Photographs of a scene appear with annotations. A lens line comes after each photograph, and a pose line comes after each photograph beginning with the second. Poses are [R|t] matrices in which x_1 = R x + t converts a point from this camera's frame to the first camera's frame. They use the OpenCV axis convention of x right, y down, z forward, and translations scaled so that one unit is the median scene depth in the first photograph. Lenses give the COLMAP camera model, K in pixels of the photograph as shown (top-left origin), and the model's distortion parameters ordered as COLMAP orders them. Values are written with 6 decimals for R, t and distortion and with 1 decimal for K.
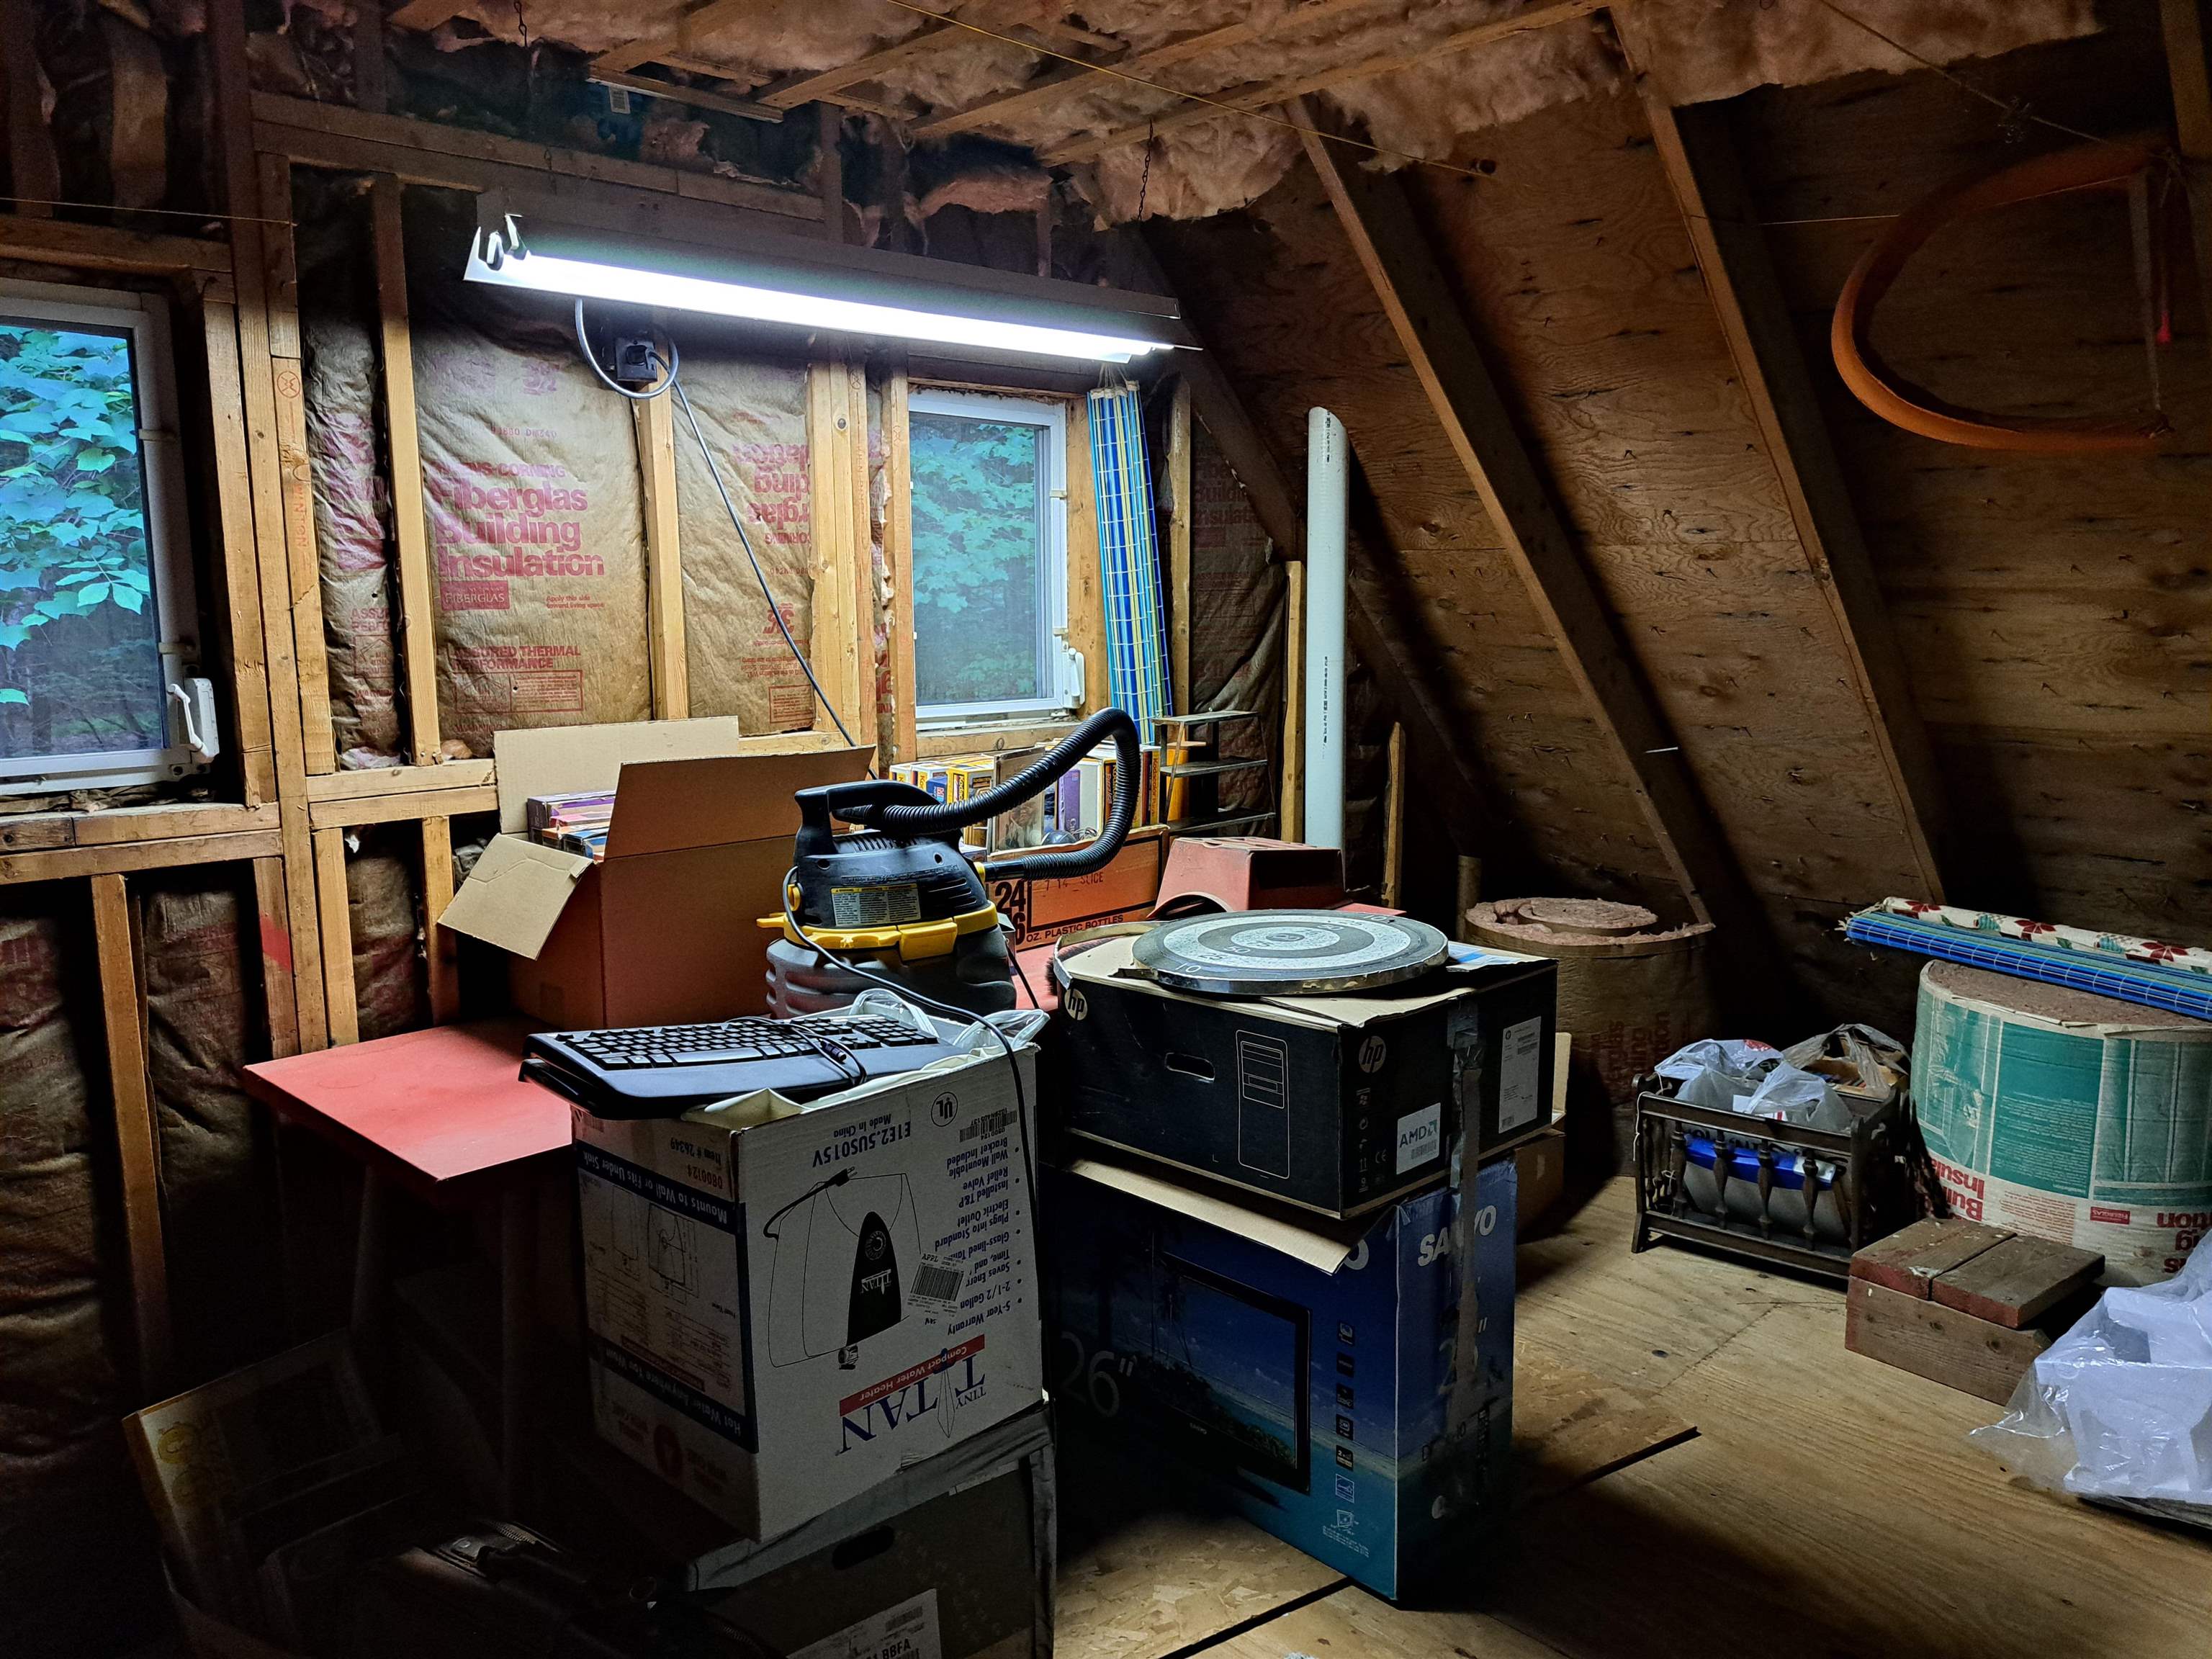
lens RADIAL K [[1565.9, 0, 1074.6], [0, 1565.9, 821.8], [0, 0, 1]] dist [0.033471, -0.028327]
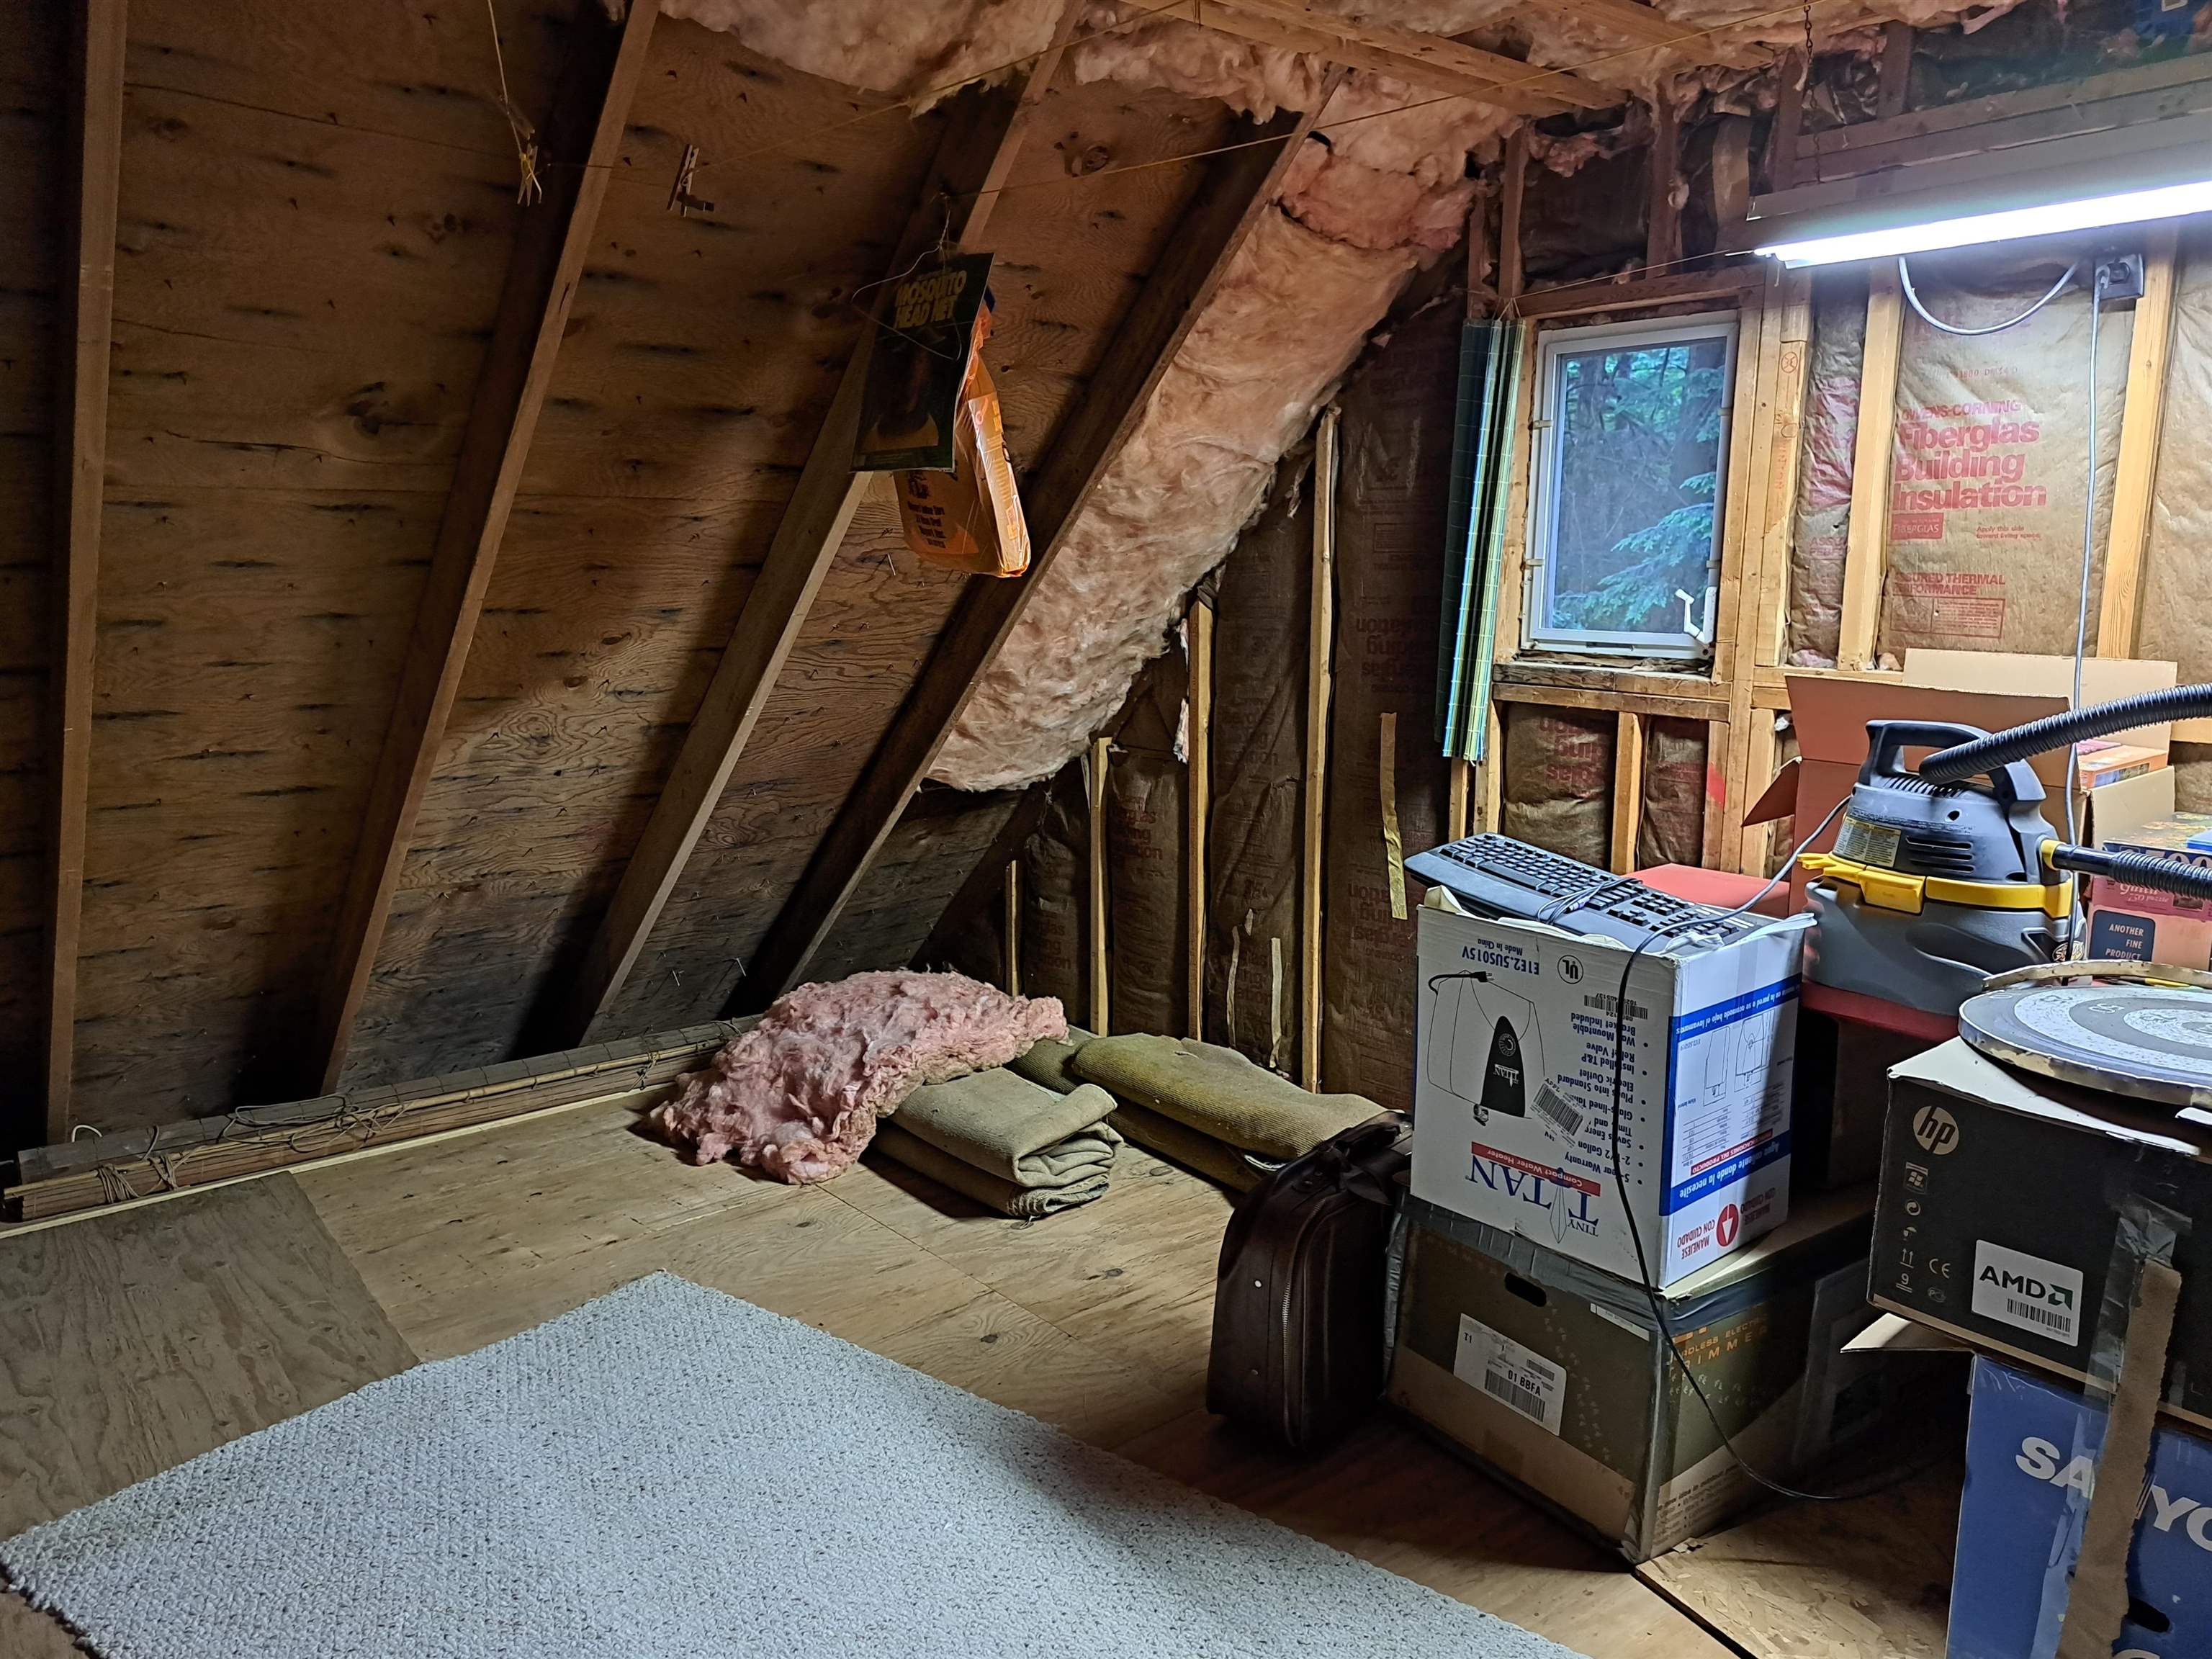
lens RADIAL K [[1565.9, 0, 1074.6], [0, 1565.9, 821.8], [0, 0, 1]] dist [0.033471, -0.028327]
pose [[-0.087498, 0.192354, -0.977417, 0.844337], [-0.132613, 0.970198, 0.202804, -0.091228], [0.987298, 0.147363, -0.059382, 0.523071]]
